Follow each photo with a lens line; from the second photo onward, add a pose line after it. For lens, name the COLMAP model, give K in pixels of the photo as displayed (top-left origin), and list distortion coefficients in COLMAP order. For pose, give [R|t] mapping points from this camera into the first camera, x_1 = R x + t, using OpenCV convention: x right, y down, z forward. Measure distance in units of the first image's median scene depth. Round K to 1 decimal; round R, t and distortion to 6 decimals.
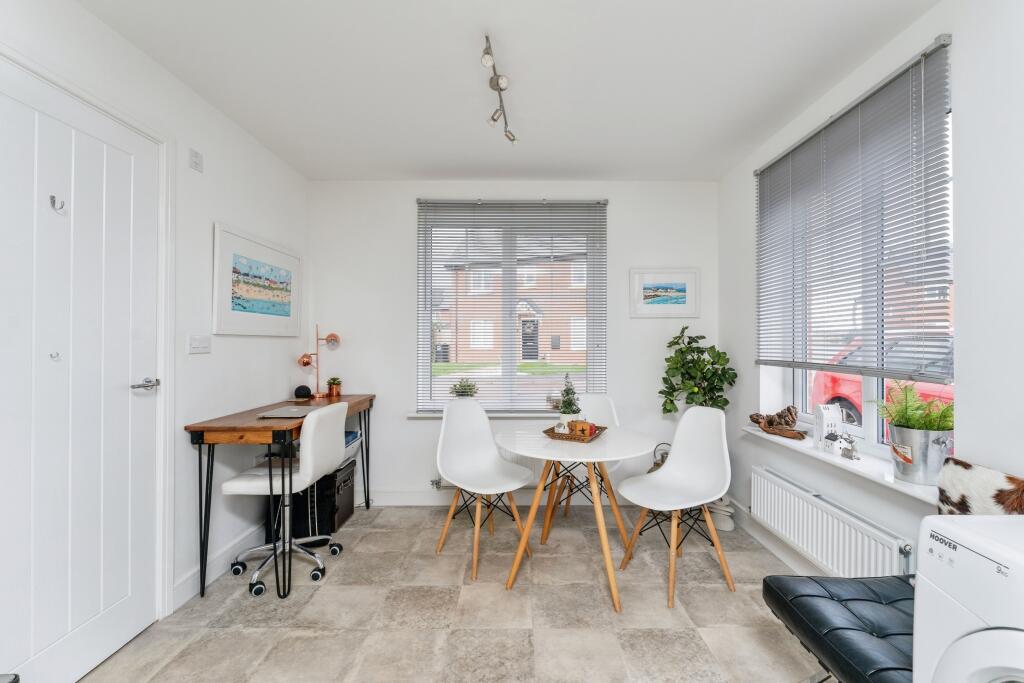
lens RADIAL K [[491.8, 0, 512.0], [0, 491.8, 331.8], [0, 0, 1]] dist [-0.003986, -0.000819]
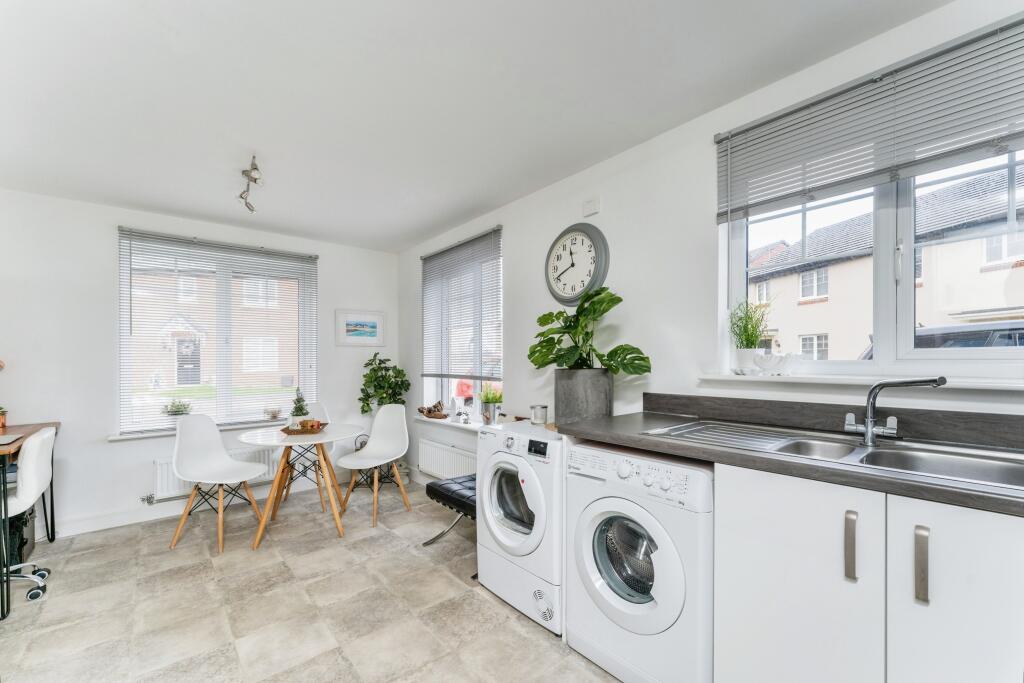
lens RADIAL K [[494.7, 0, 510.6], [0, 494.7, 356.4], [0, 0, 1]] dist [0.000497, 0.000062]
pose [[0.798835, -0.005528, 0.601525, -0.250064], [-0.000599, 0.999950, 0.009984, -0.017150], [-0.601550, -0.008336, 0.798792, -0.480508]]
